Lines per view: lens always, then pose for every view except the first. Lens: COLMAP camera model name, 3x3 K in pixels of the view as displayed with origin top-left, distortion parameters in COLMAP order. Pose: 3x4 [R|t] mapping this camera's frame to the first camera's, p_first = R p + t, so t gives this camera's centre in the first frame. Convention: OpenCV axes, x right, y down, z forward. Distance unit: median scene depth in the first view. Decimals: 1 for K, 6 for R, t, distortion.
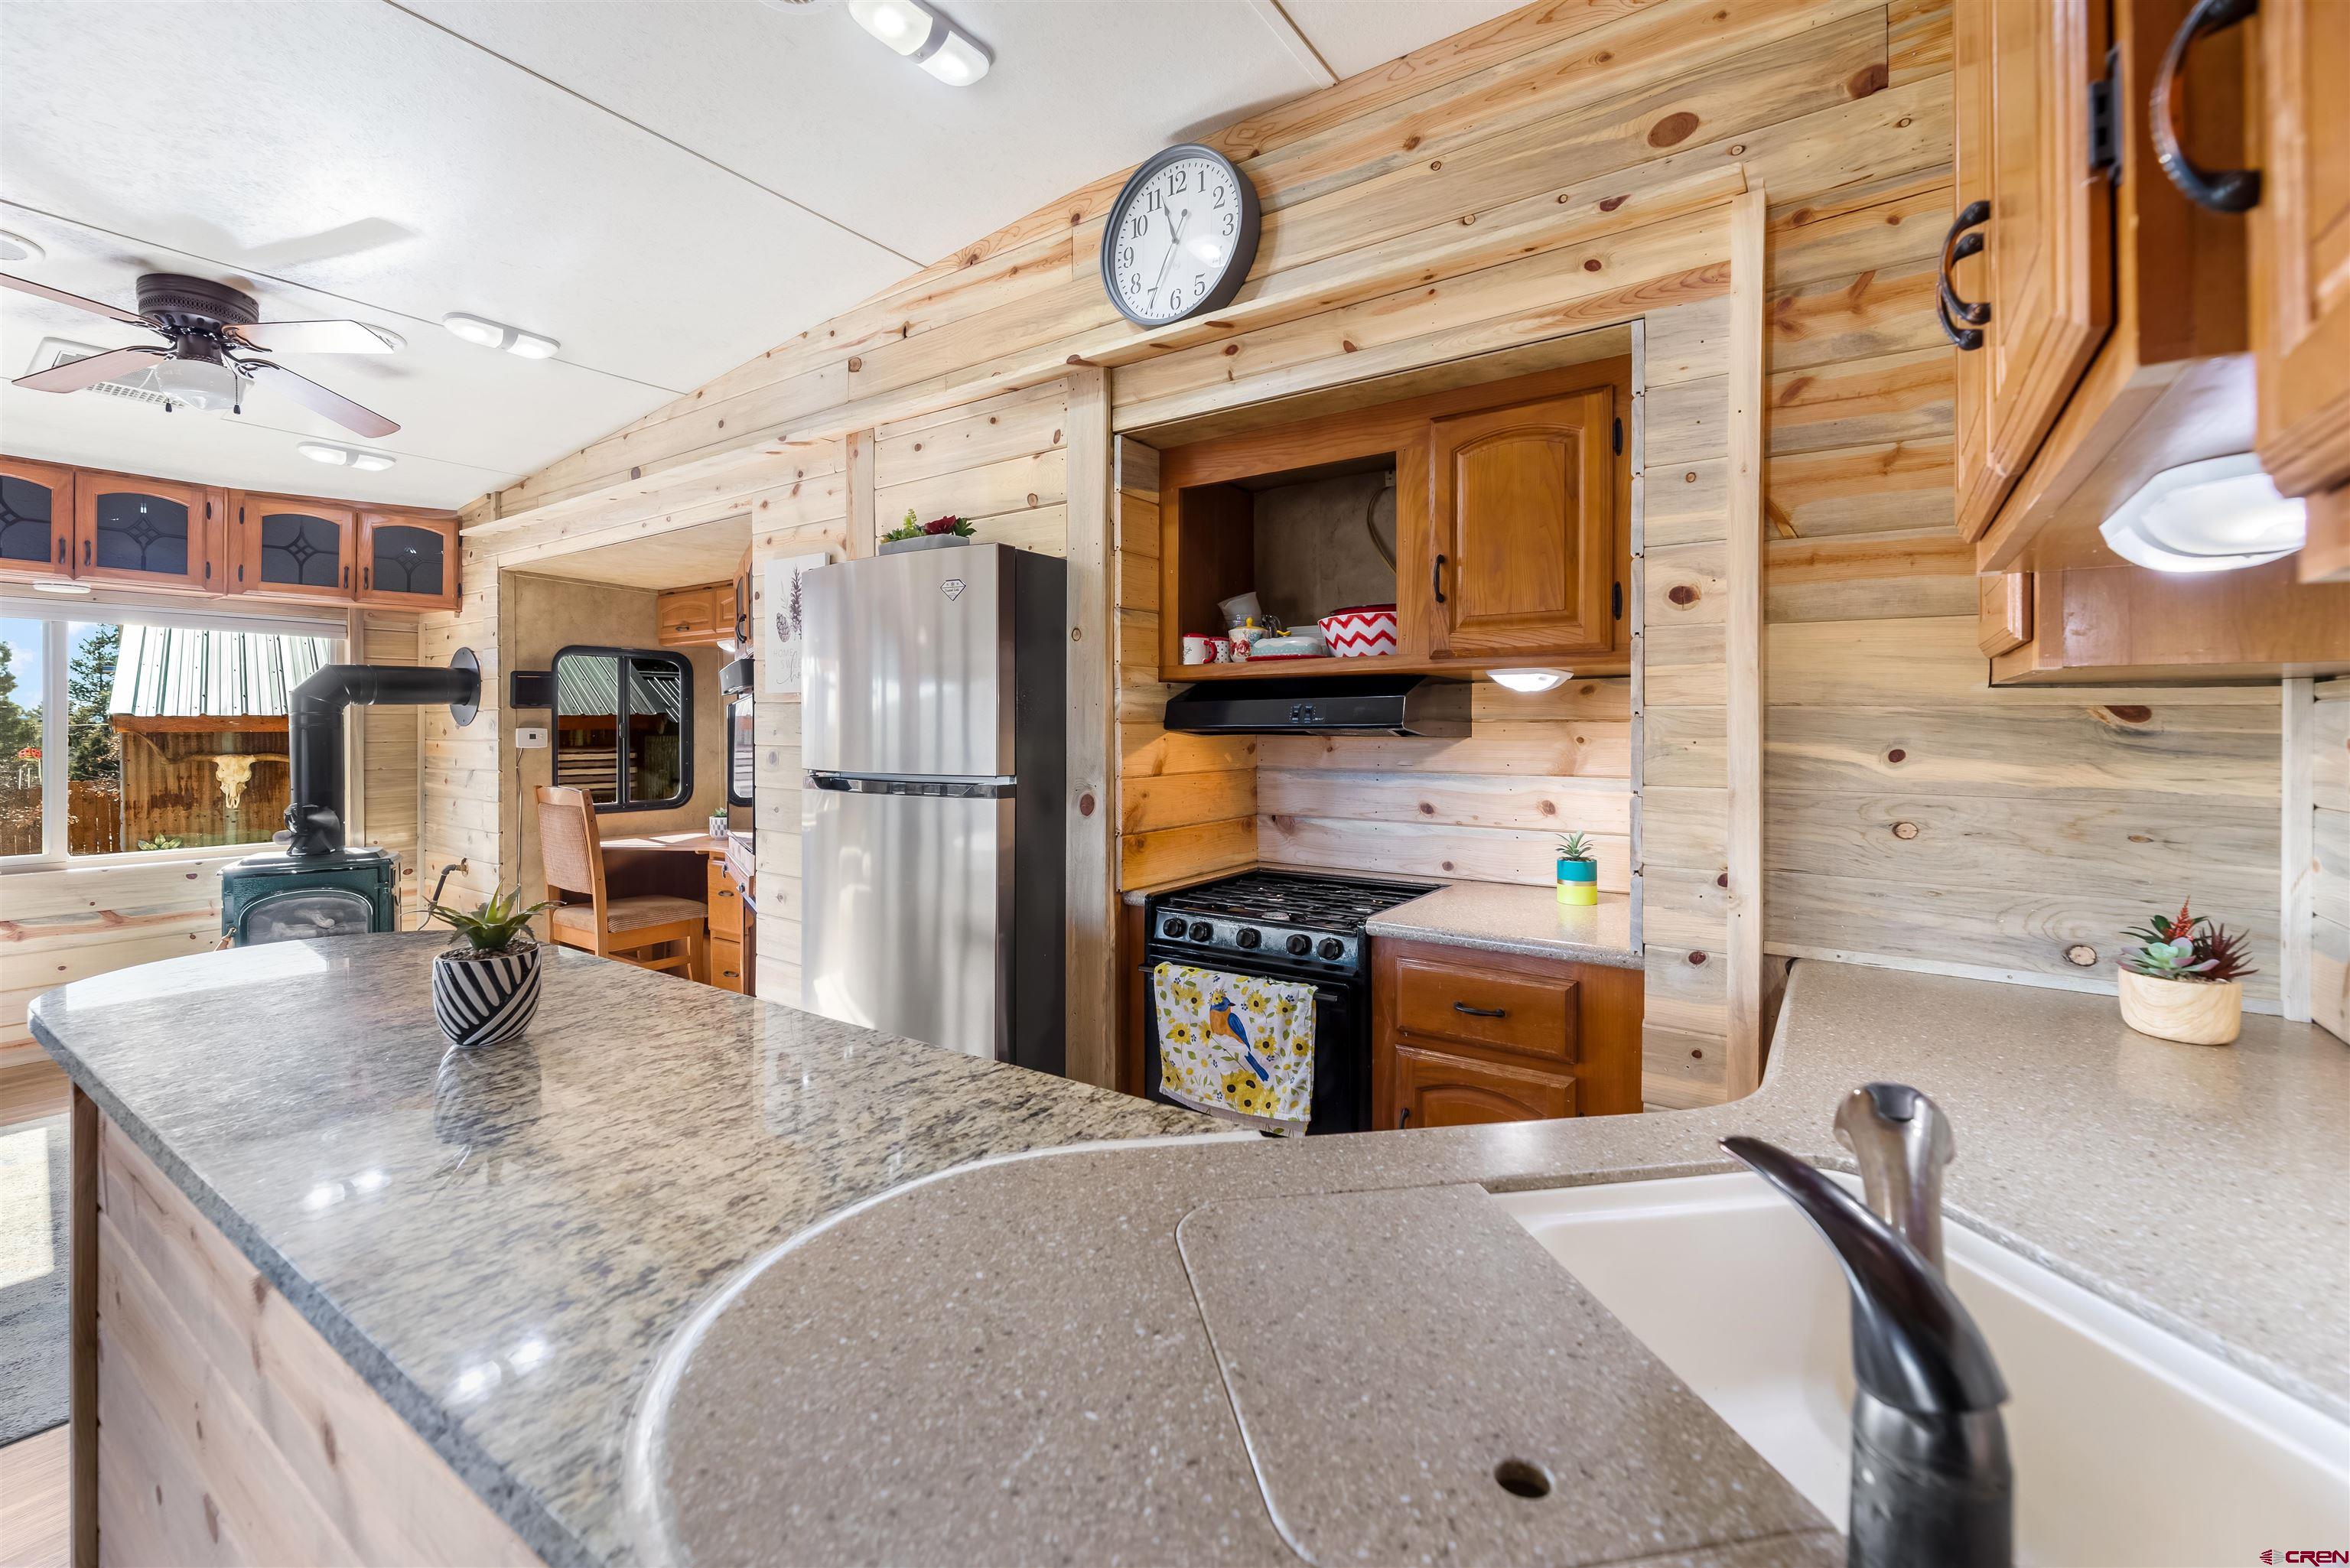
lens RADIAL K [[979.0, 0, 1174.2], [0, 979.0, 729.7], [0, 0, 1]] dist [0.000129, -0.000077]
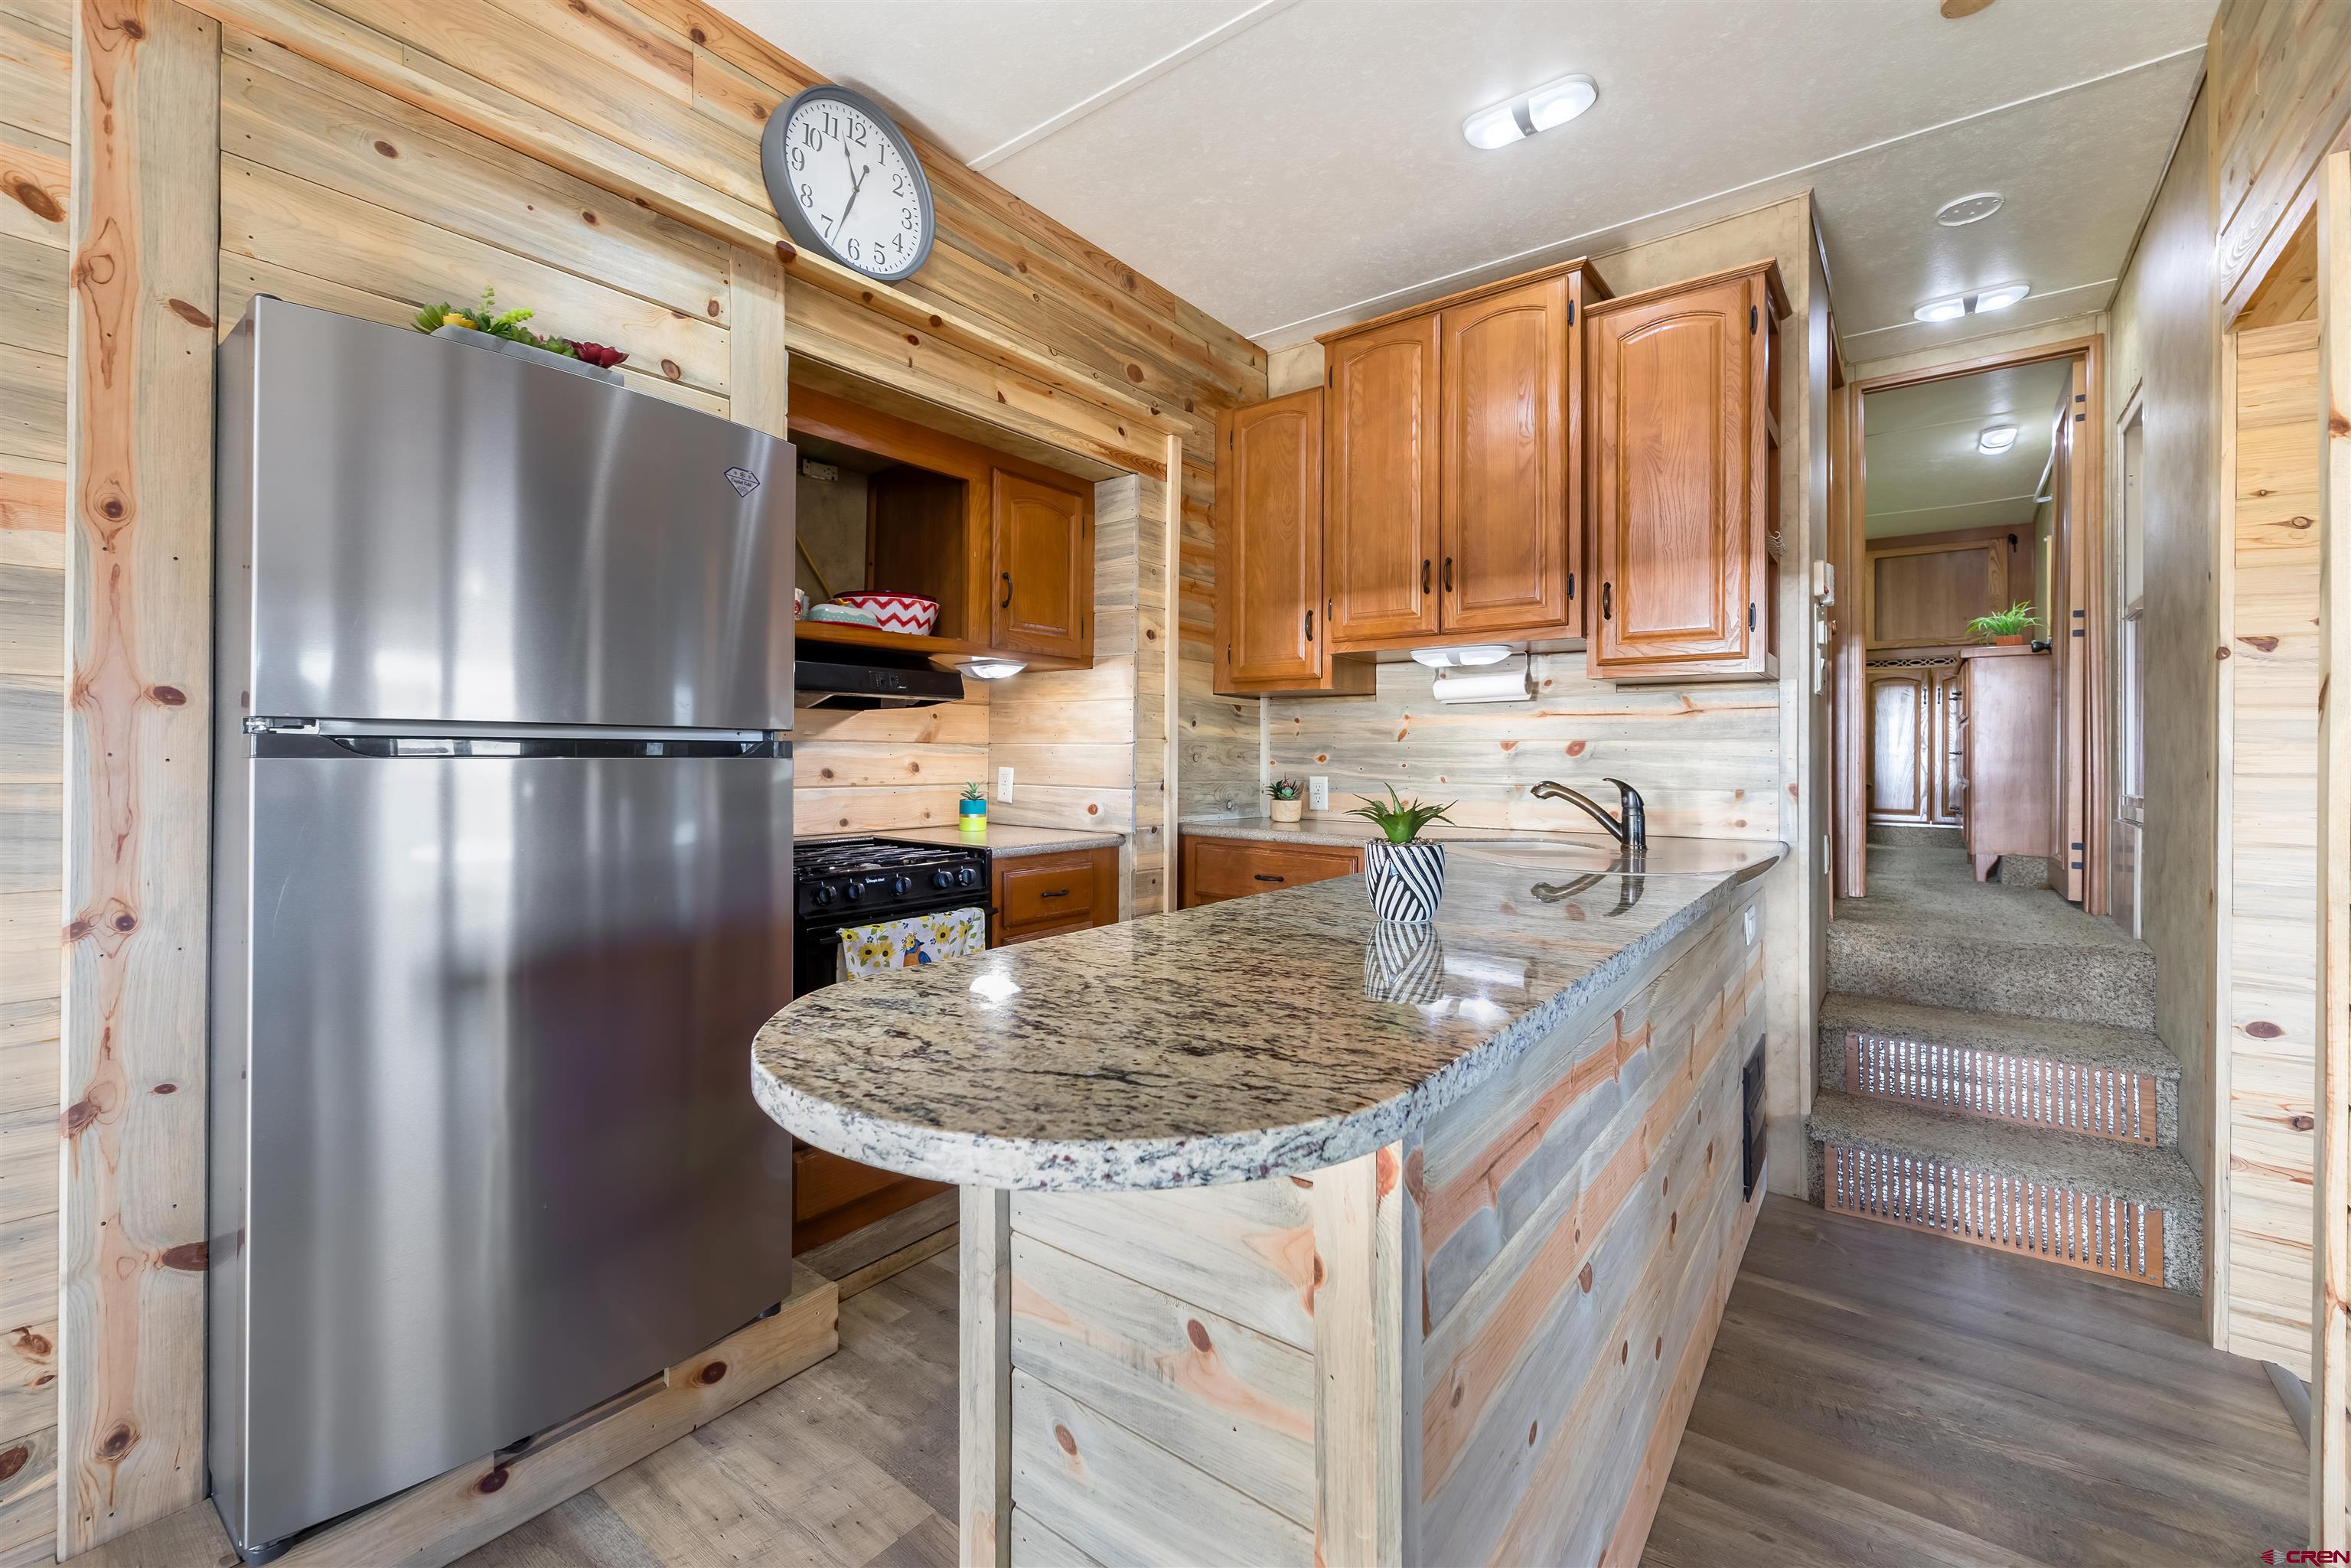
lens RADIAL K [[972.4, 0, 1184.8], [0, 972.4, 750.0], [0, 0, 1]] dist [-0.000361, -0.000109]
pose [[0.041665, 0.004504, 0.999121, -0.763205], [-0.005444, 0.999976, -0.004281, 0.051340], [-0.999117, -0.005261, 0.041688, 0.500653]]
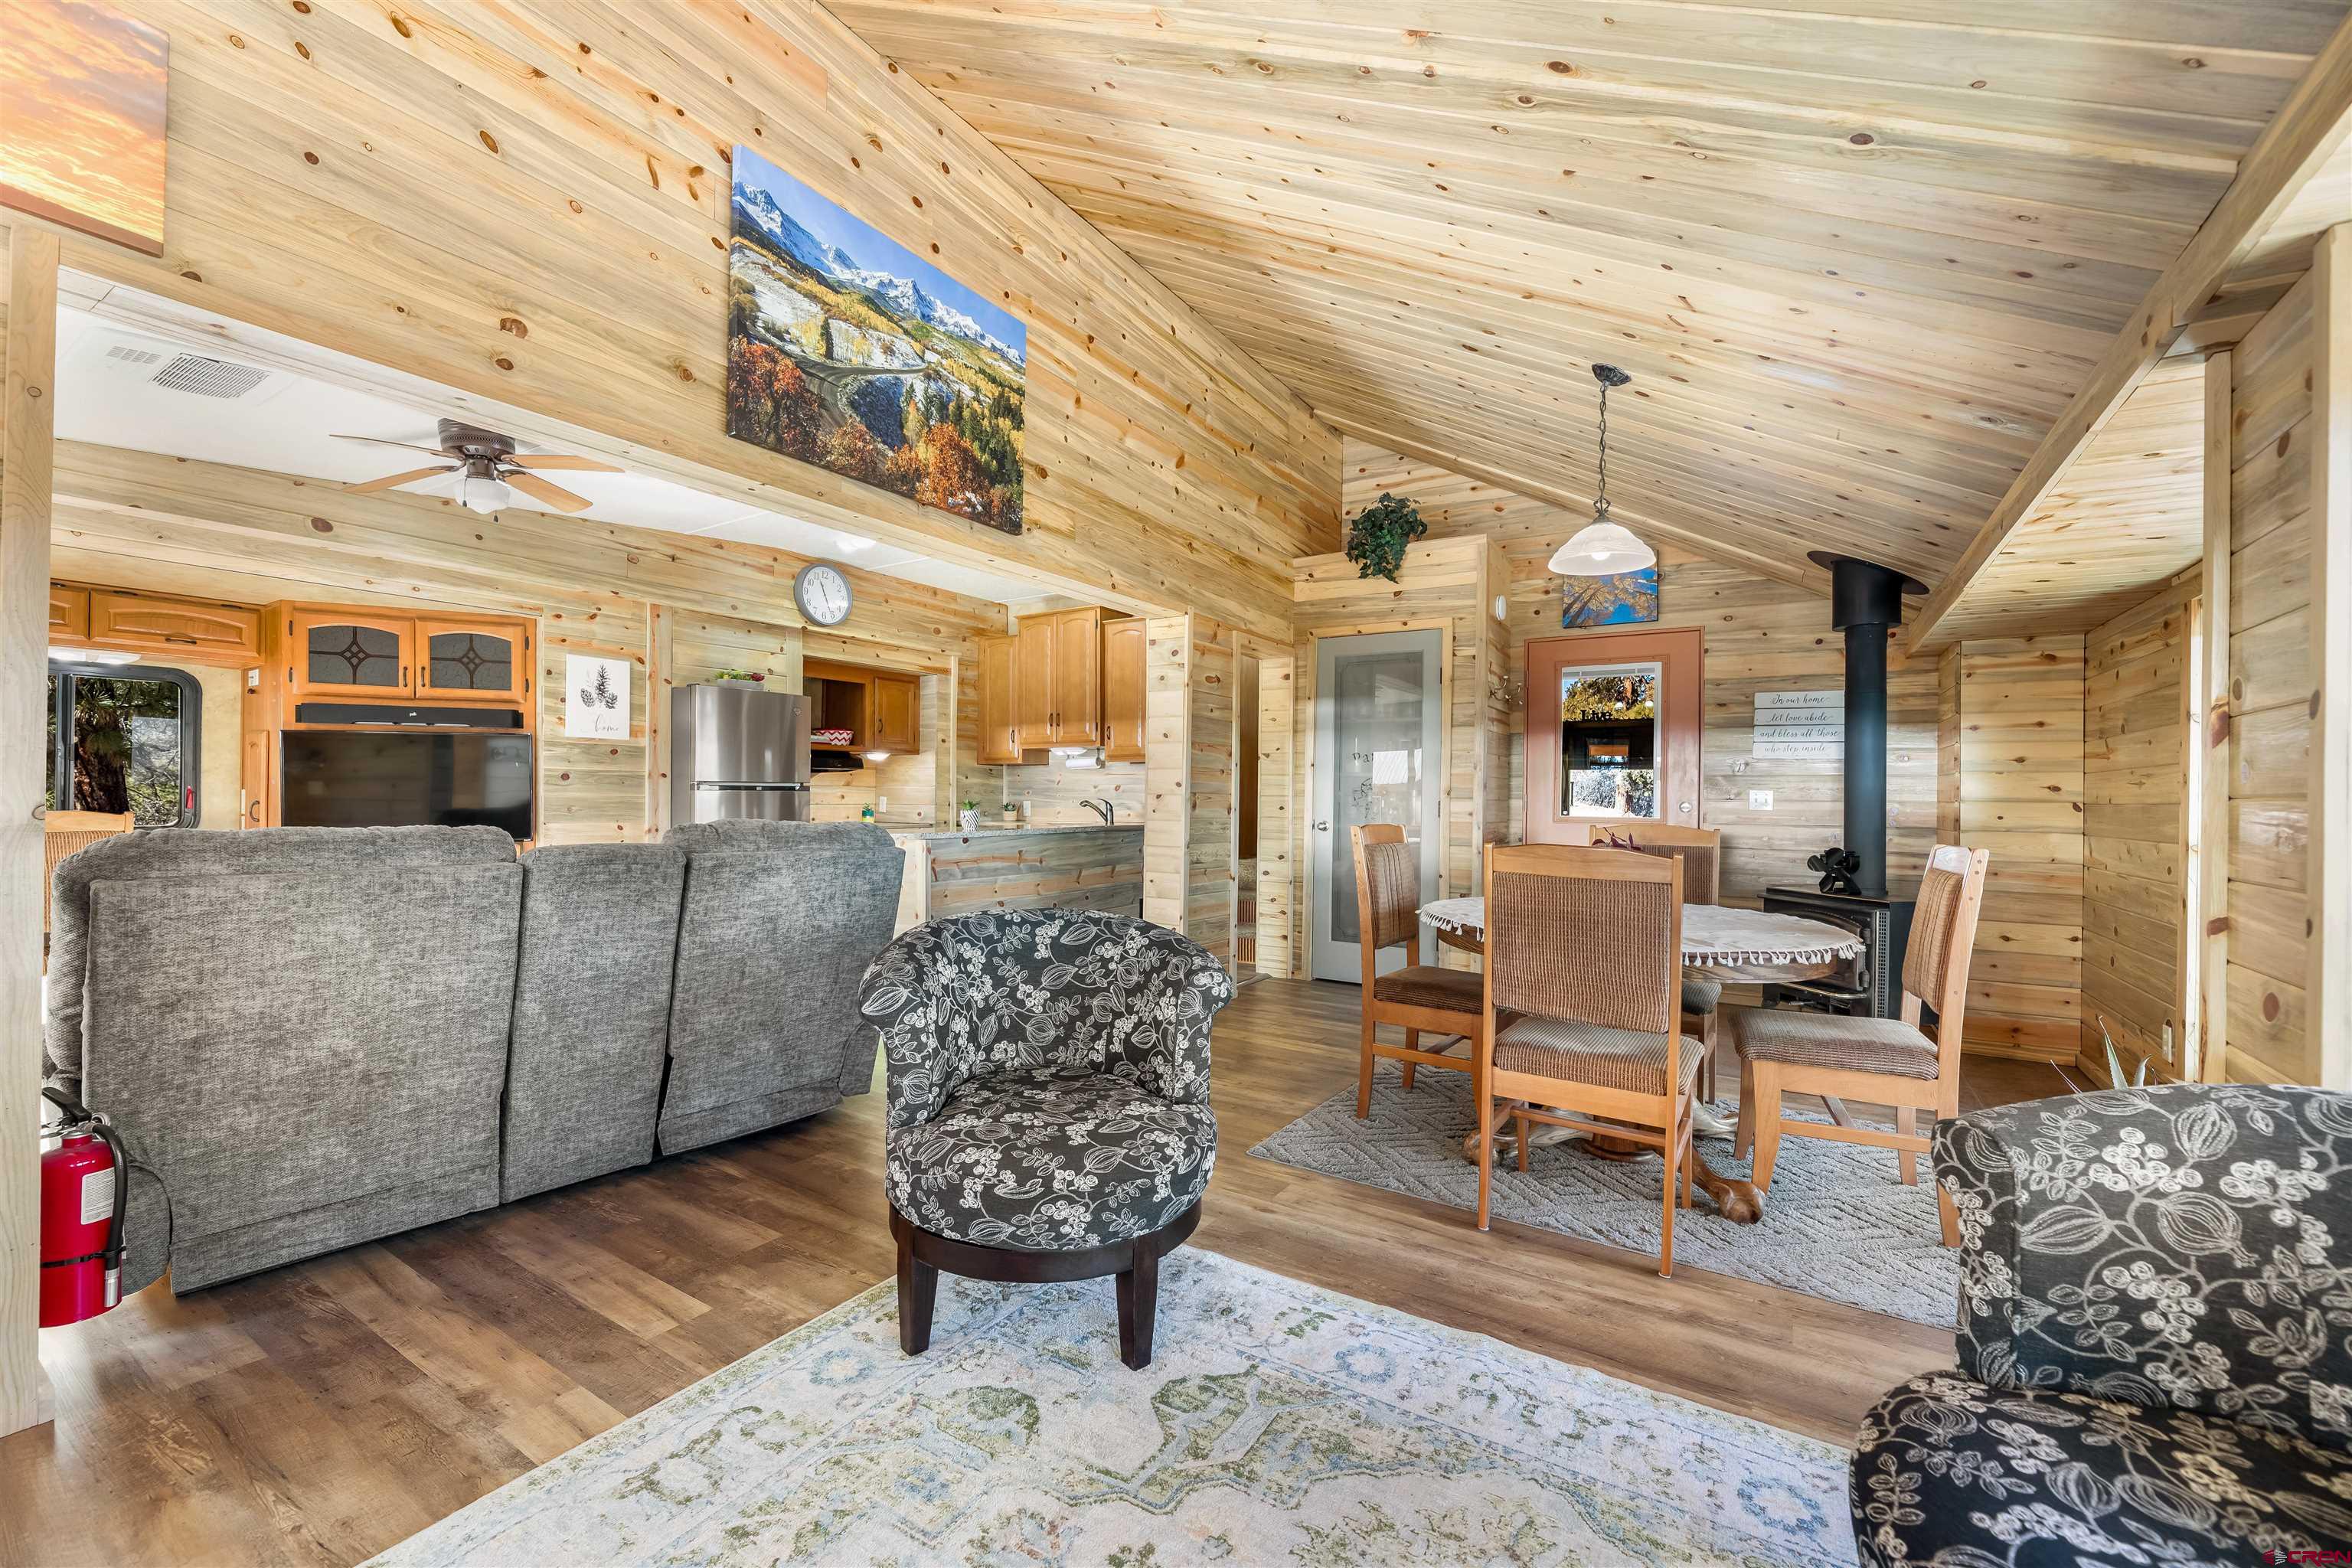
lens RADIAL K [[962.4, 0, 1169.1], [0, 962.4, 791.9], [0, 0, 1]] dist [-0.001998, -0.000556]
pose [[-0.035385, 0.004529, 0.999363, -2.244872], [-0.003009, 0.999985, -0.004638, 0.064120], [-0.999369, -0.003171, -0.035371, 0.080070]]
